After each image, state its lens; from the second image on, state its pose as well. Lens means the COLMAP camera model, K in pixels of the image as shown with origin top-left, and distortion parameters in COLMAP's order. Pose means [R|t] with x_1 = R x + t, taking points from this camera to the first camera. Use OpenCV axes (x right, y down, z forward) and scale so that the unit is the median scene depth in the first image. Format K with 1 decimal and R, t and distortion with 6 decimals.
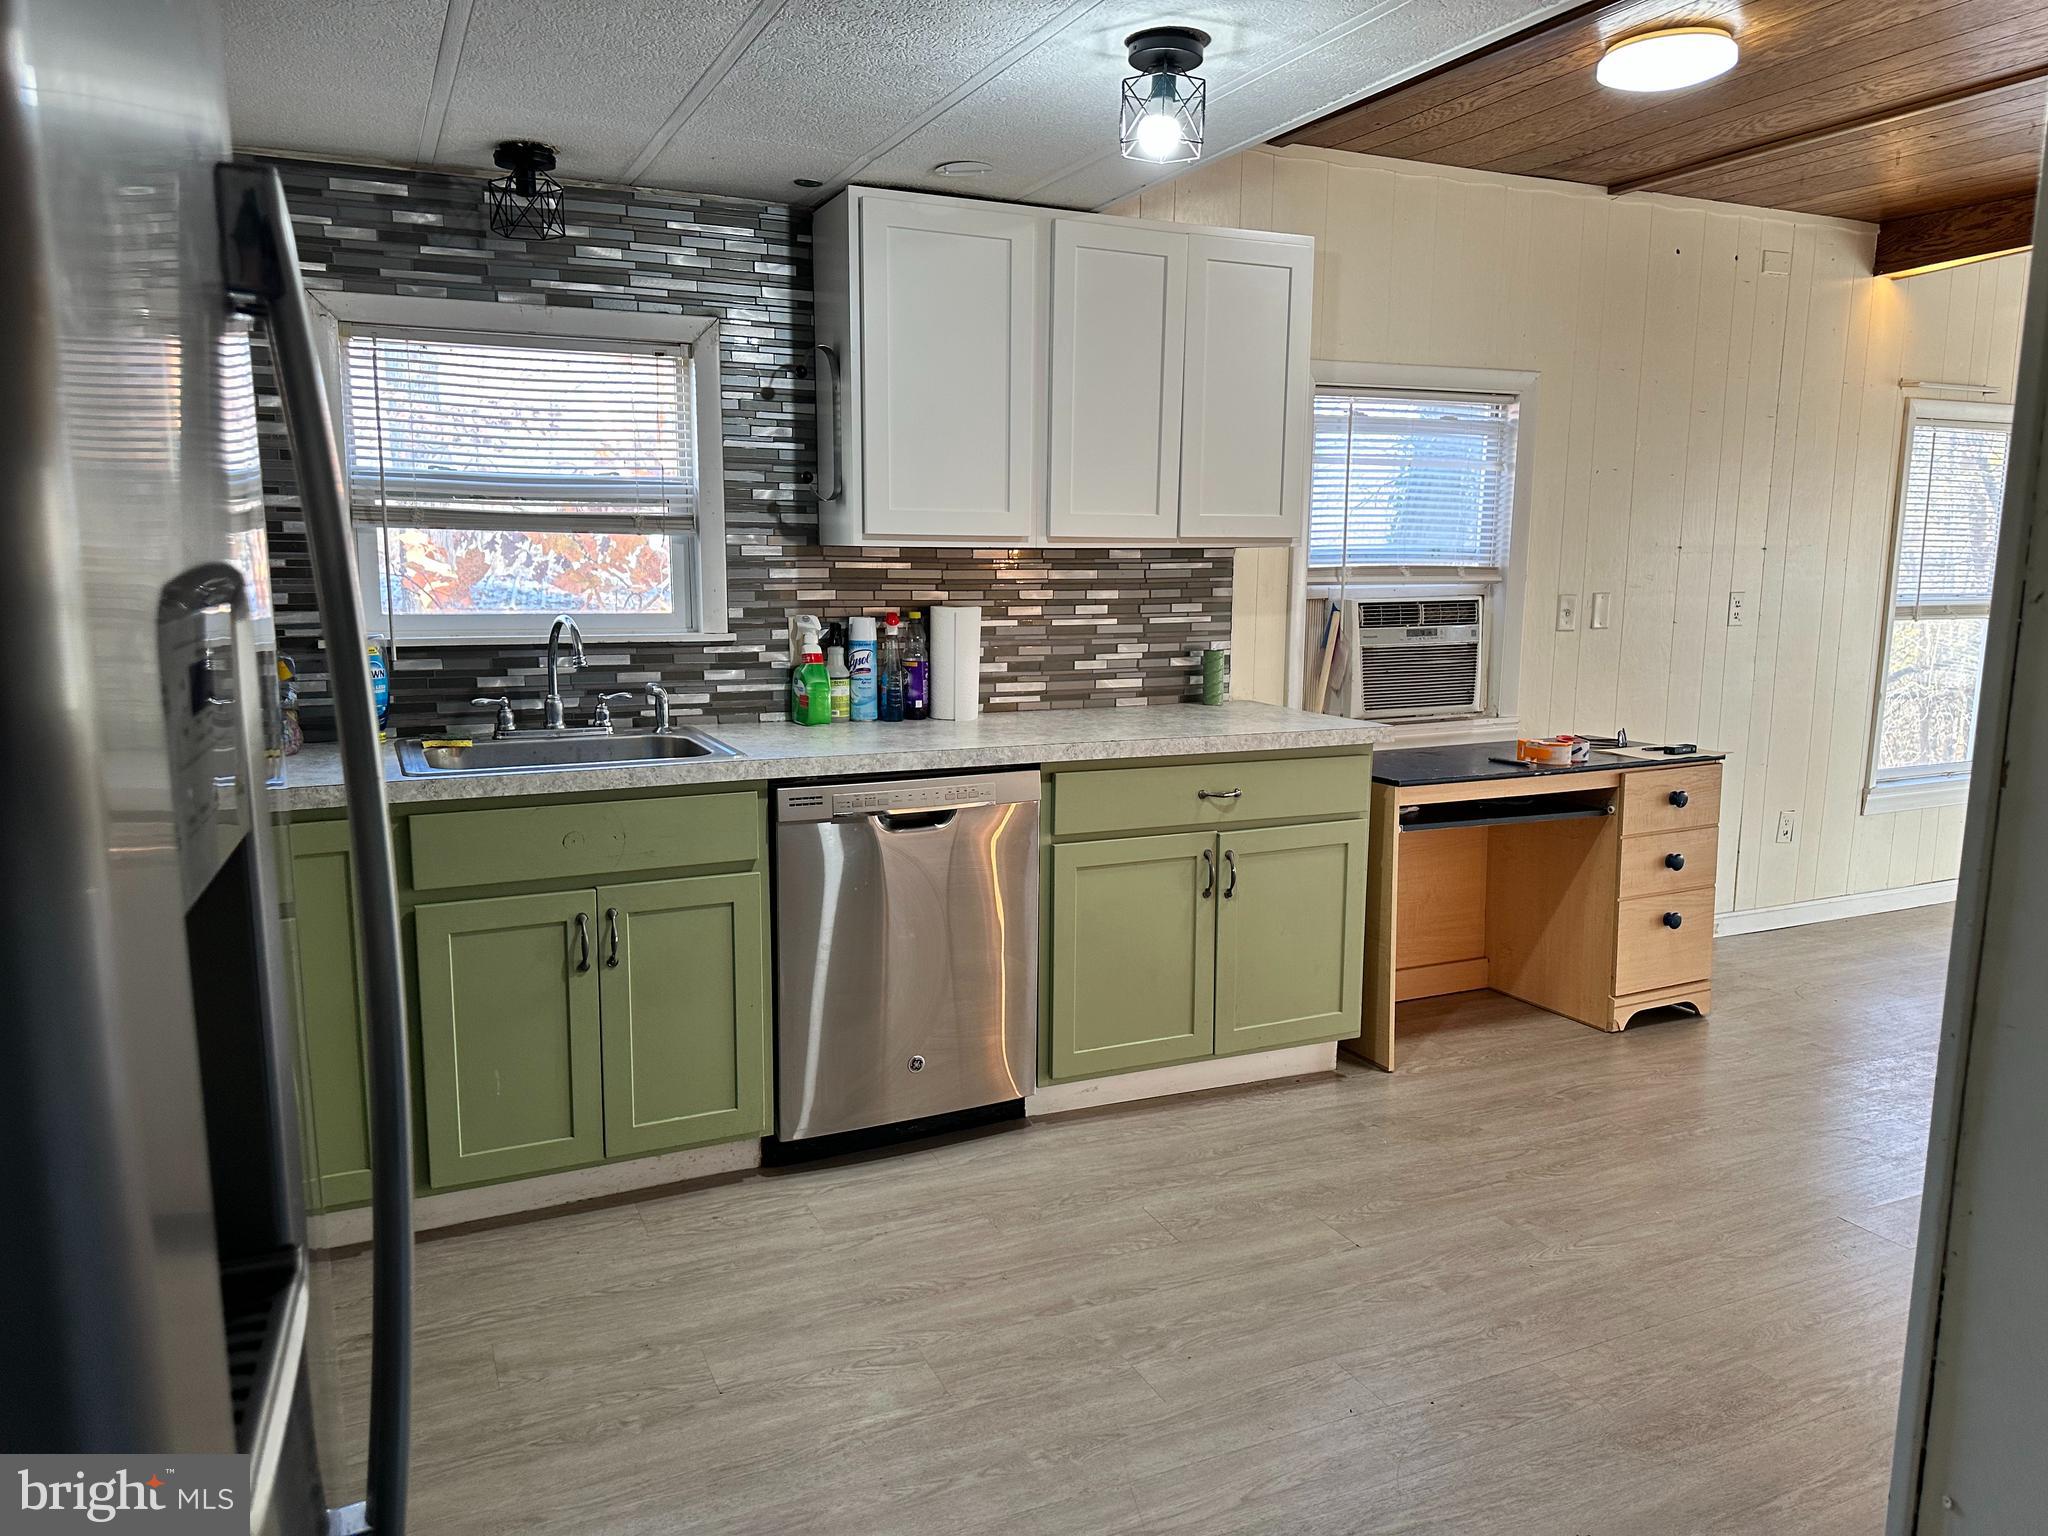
lens RADIAL K [[1449.3, 0, 1030.8], [0, 1449.3, 763.0], [0, 0, 1]] dist [0.034381, -0.014513]
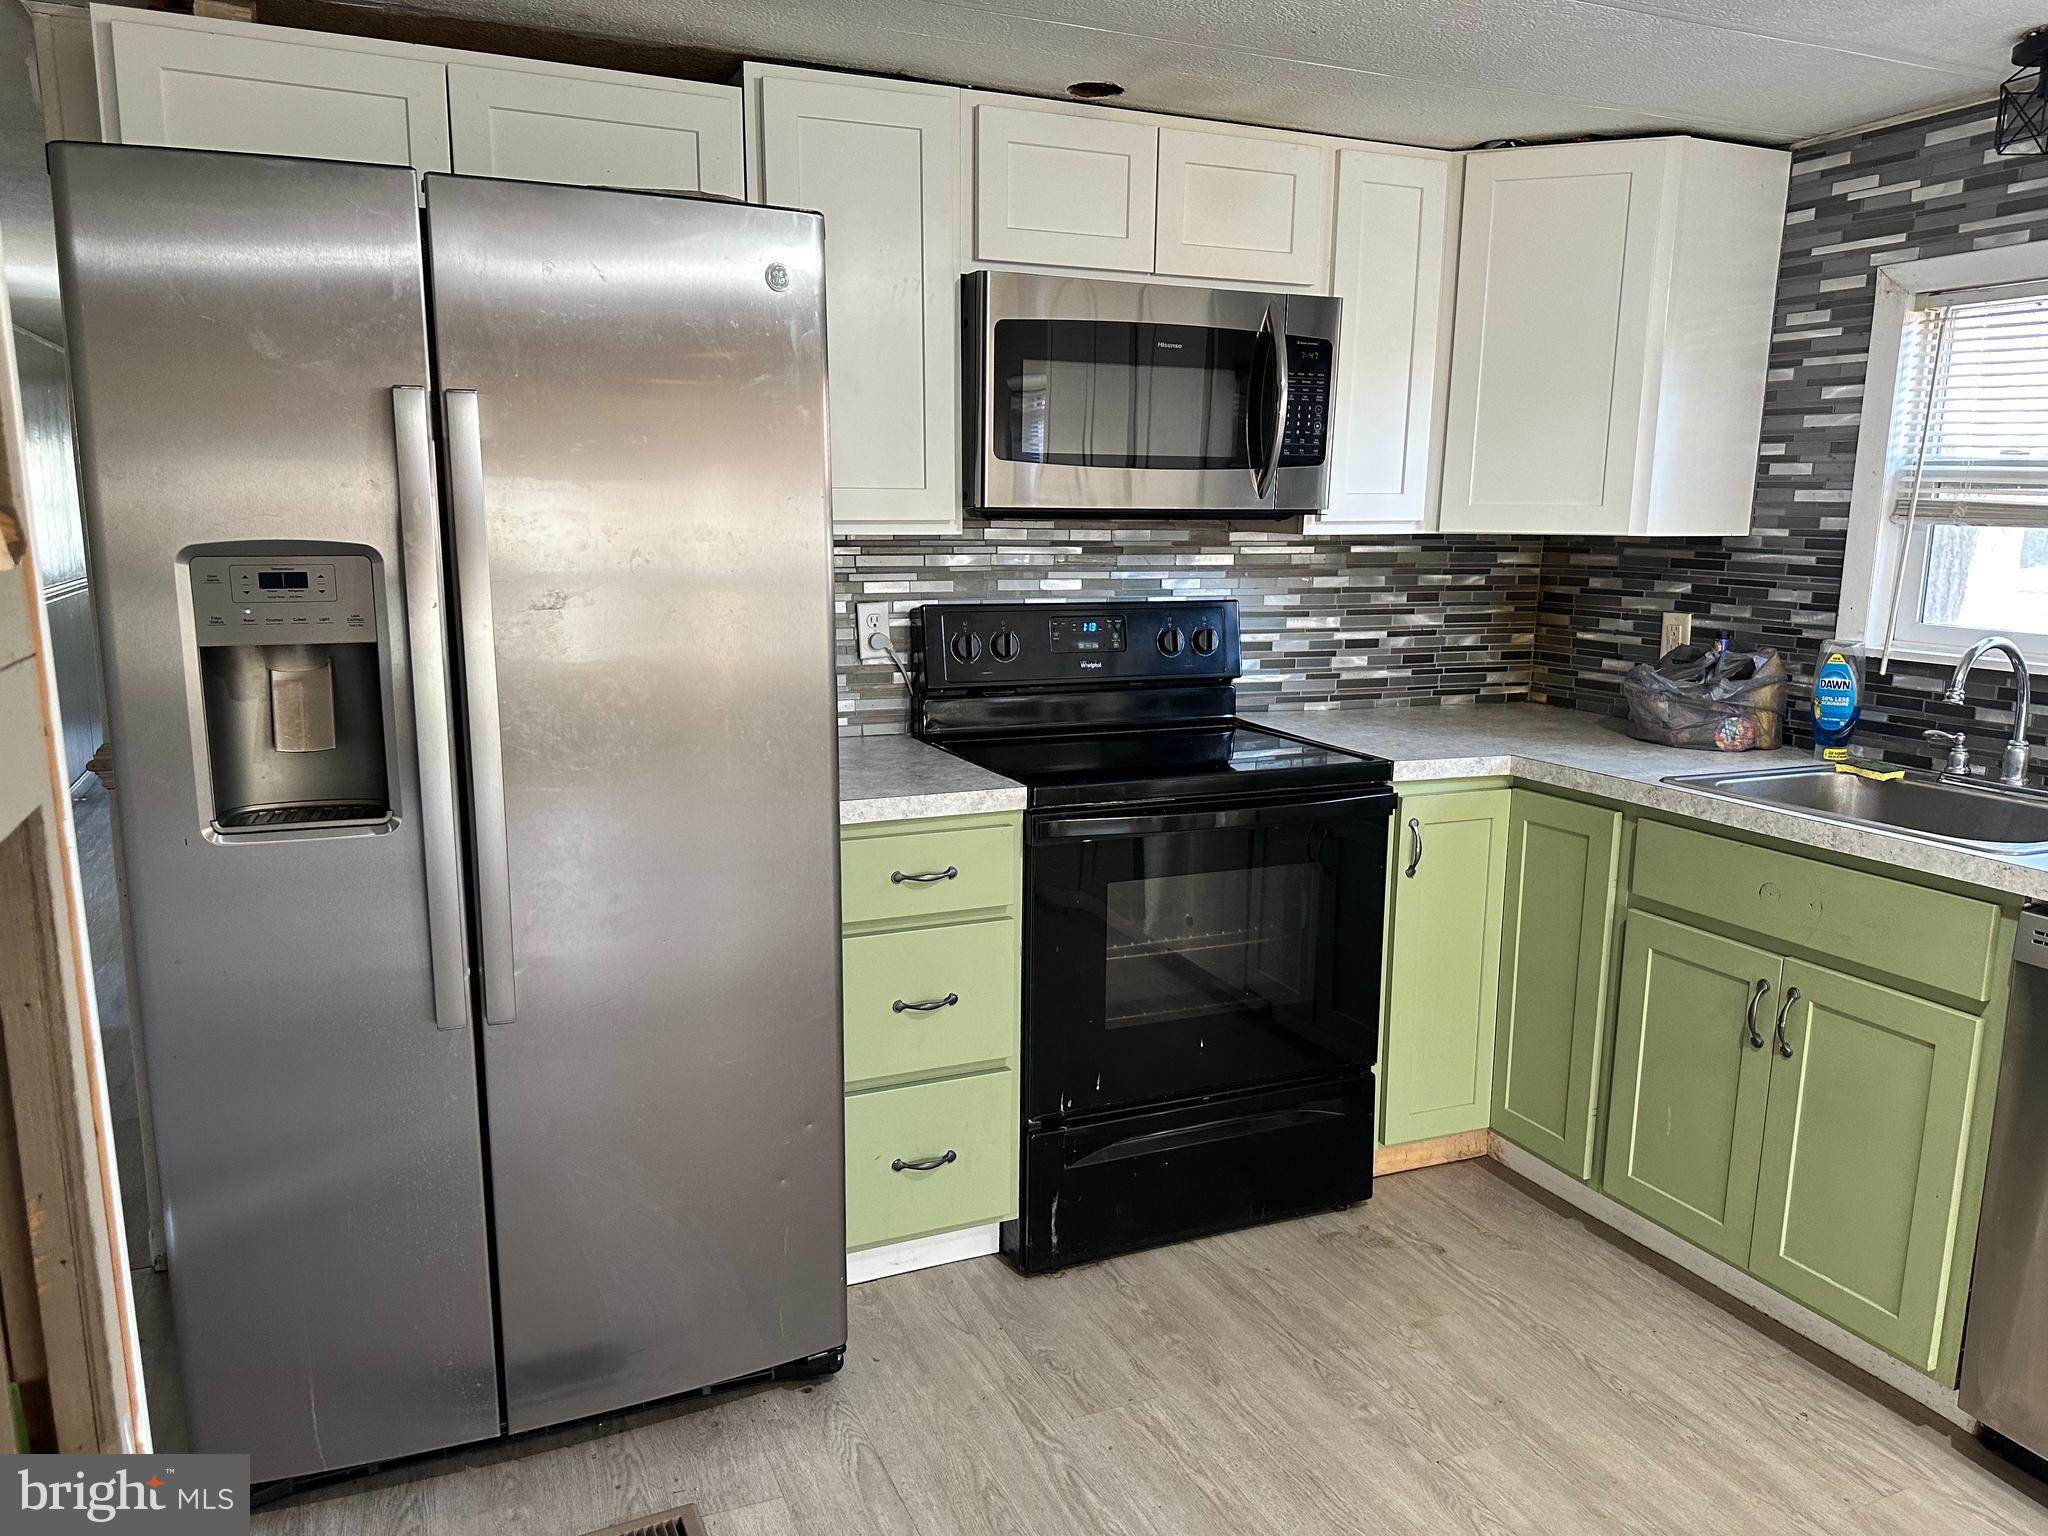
lens RADIAL K [[1449.3, 0, 1034.6], [0, 1449.3, 781.3], [0, 0, 1]] dist [0.034381, -0.014513]
pose [[0.006437, 0.181945, -0.983288, 0.497229], [-0.171015, 0.969022, 0.178186, -0.086185], [0.985247, 0.167010, 0.037353, 0.517691]]
